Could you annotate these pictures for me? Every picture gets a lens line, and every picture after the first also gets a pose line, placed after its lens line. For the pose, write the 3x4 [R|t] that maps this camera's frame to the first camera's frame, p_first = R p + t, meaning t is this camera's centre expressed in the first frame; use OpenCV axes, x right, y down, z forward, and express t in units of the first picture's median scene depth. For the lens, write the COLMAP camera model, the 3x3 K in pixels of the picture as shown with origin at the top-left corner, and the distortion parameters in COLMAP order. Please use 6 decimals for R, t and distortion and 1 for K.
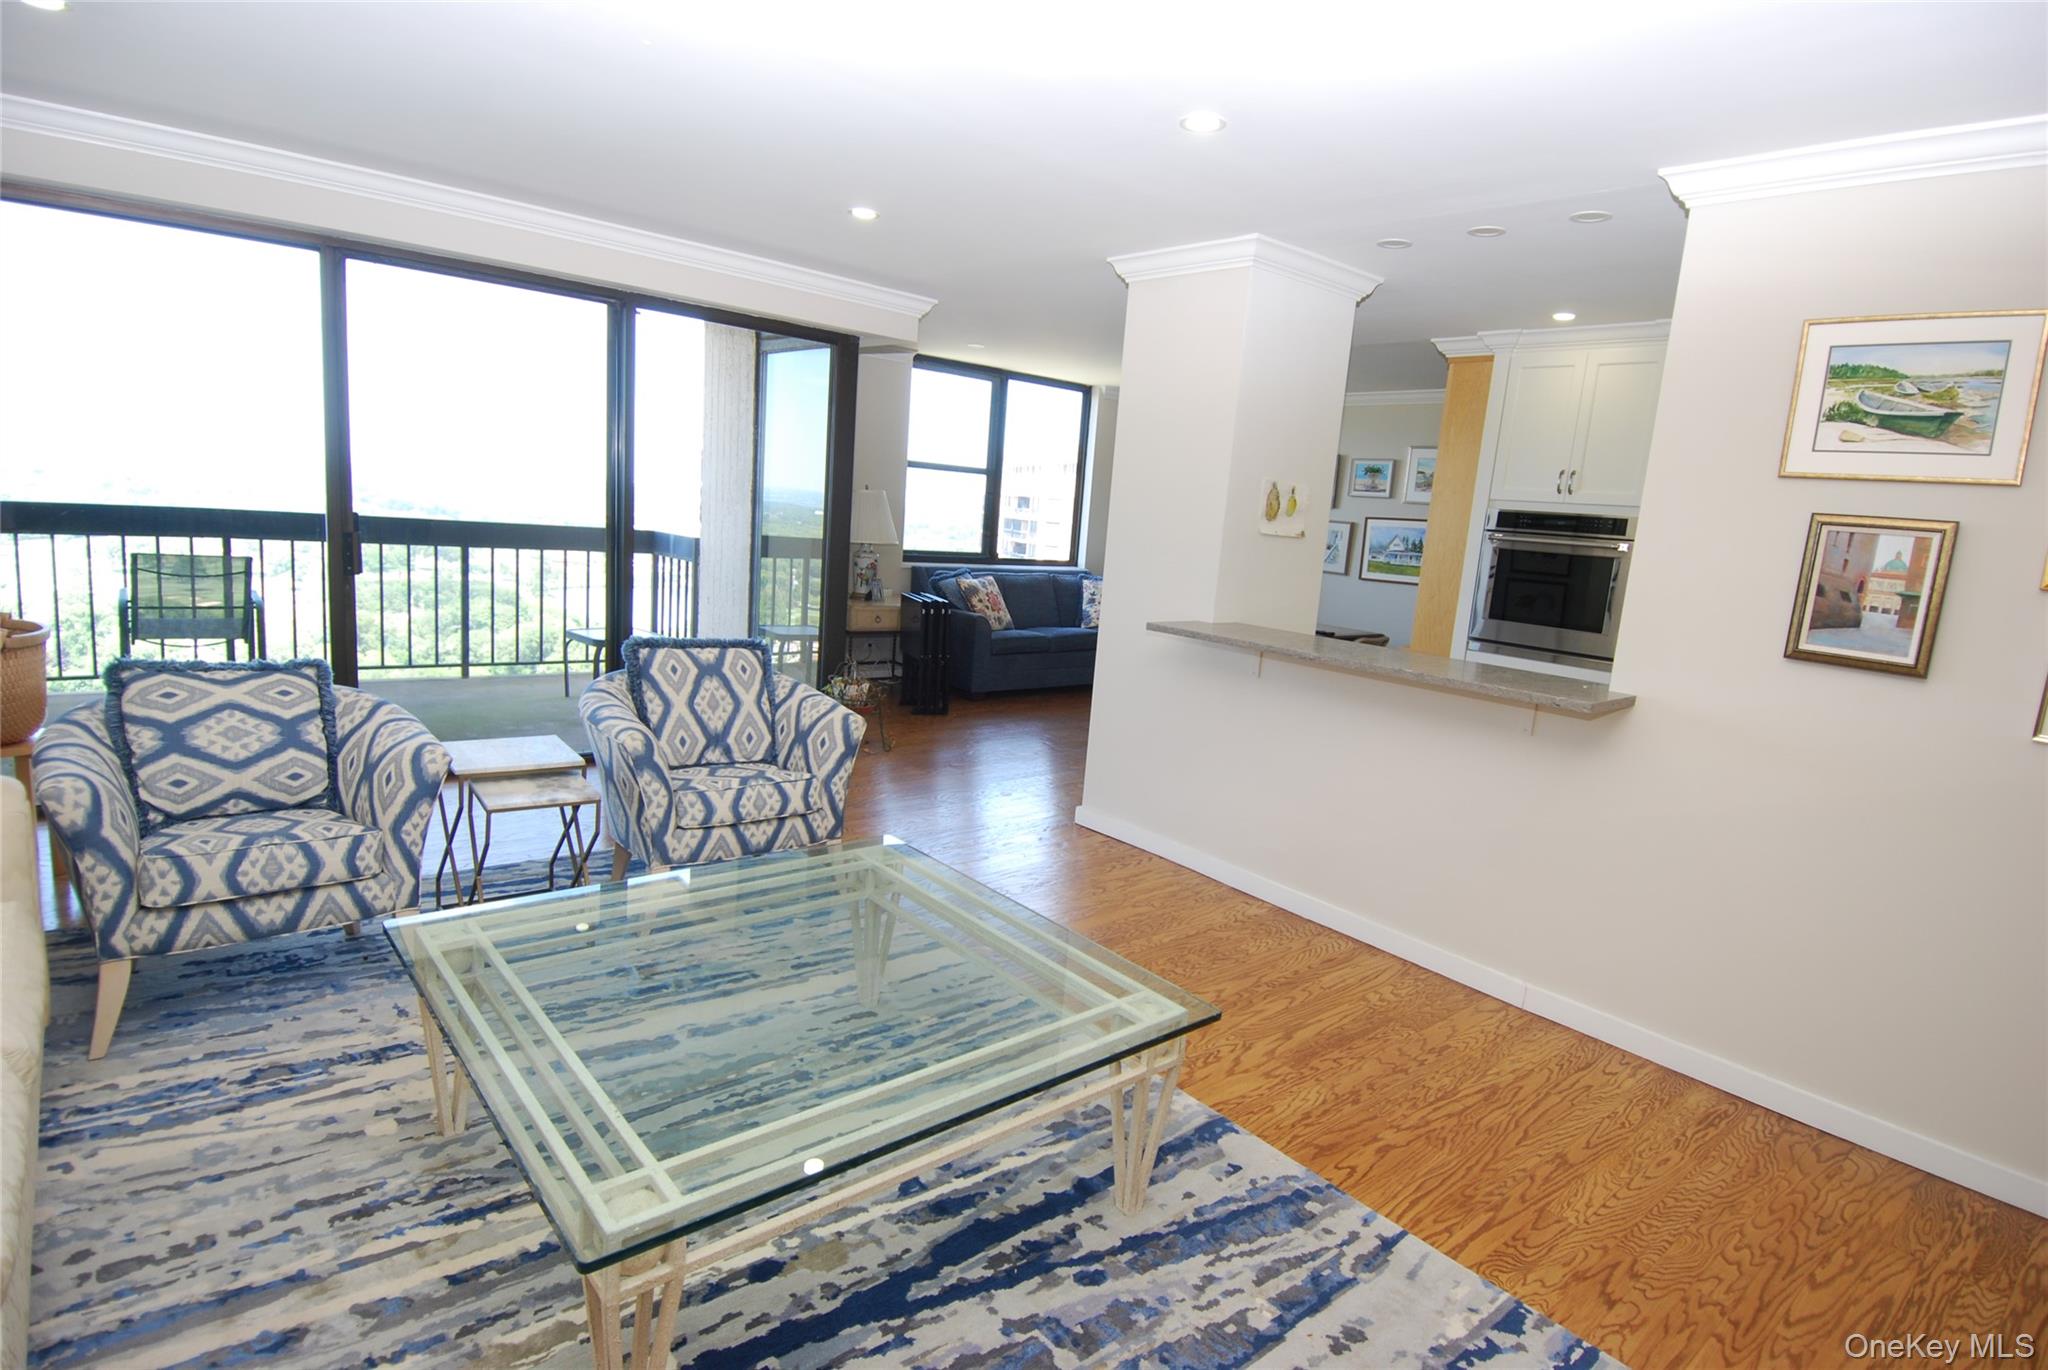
lens RADIAL K [[1058.7, 0, 1041.3], [0, 1058.7, 683.9], [0, 0, 1]] dist [0.056014, -0.061037]
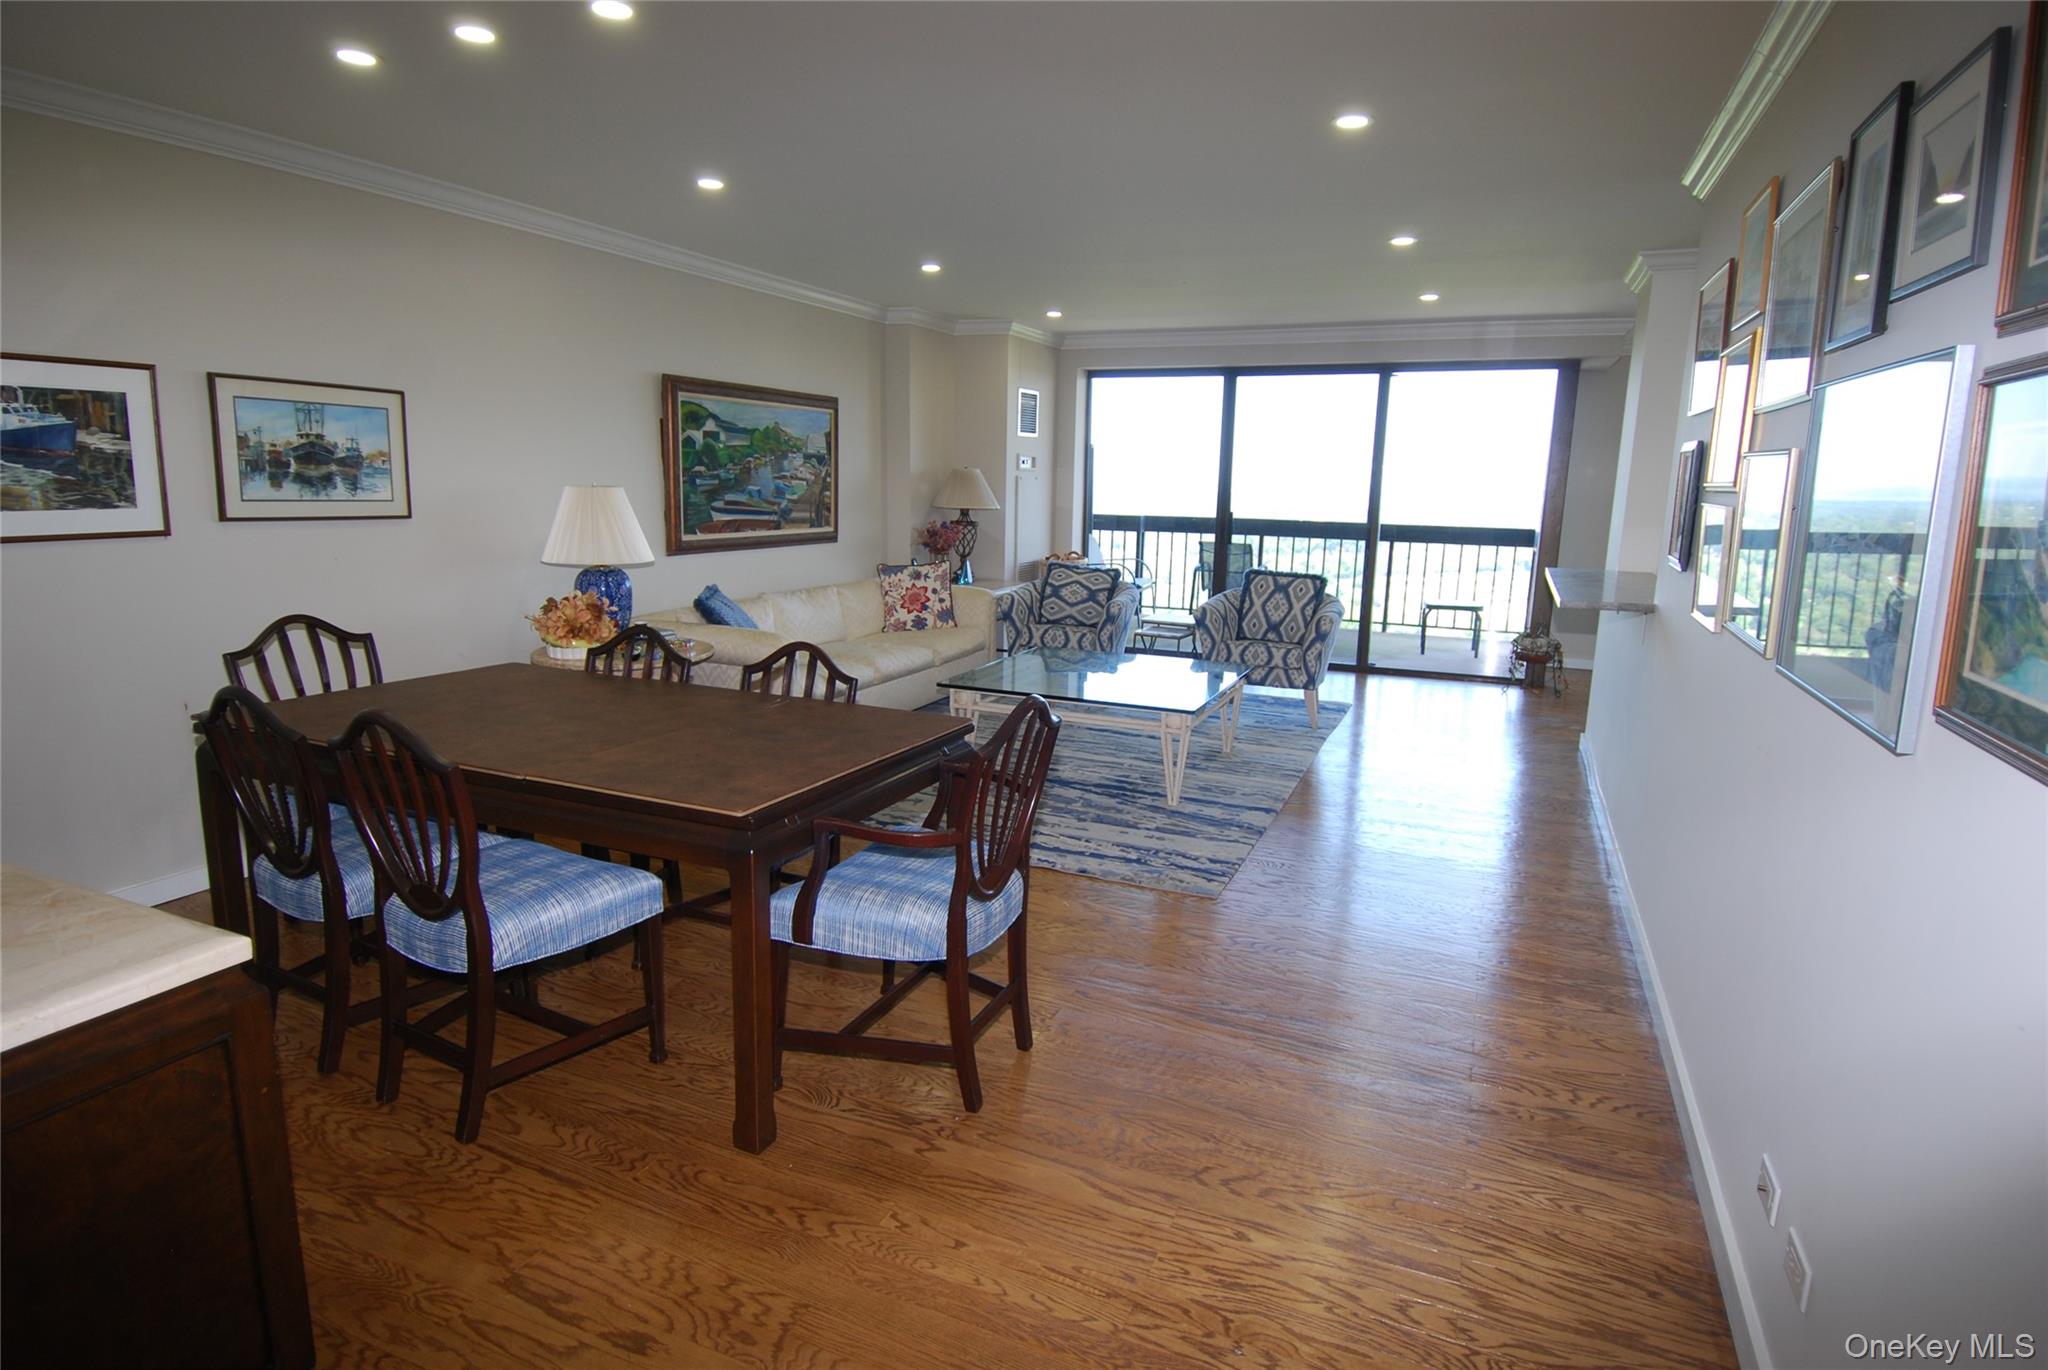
lens RADIAL K [[1058.7, 0, 1041.3], [0, 1058.7, 683.9], [0, 0, 1]] dist [0.056014, -0.061037]
pose [[0.446758, 0.106450, -0.888299, 1.177736], [-0.136069, 0.989430, 0.050135, 0.118224], [0.884247, 0.098472, 0.456521, -0.145155]]
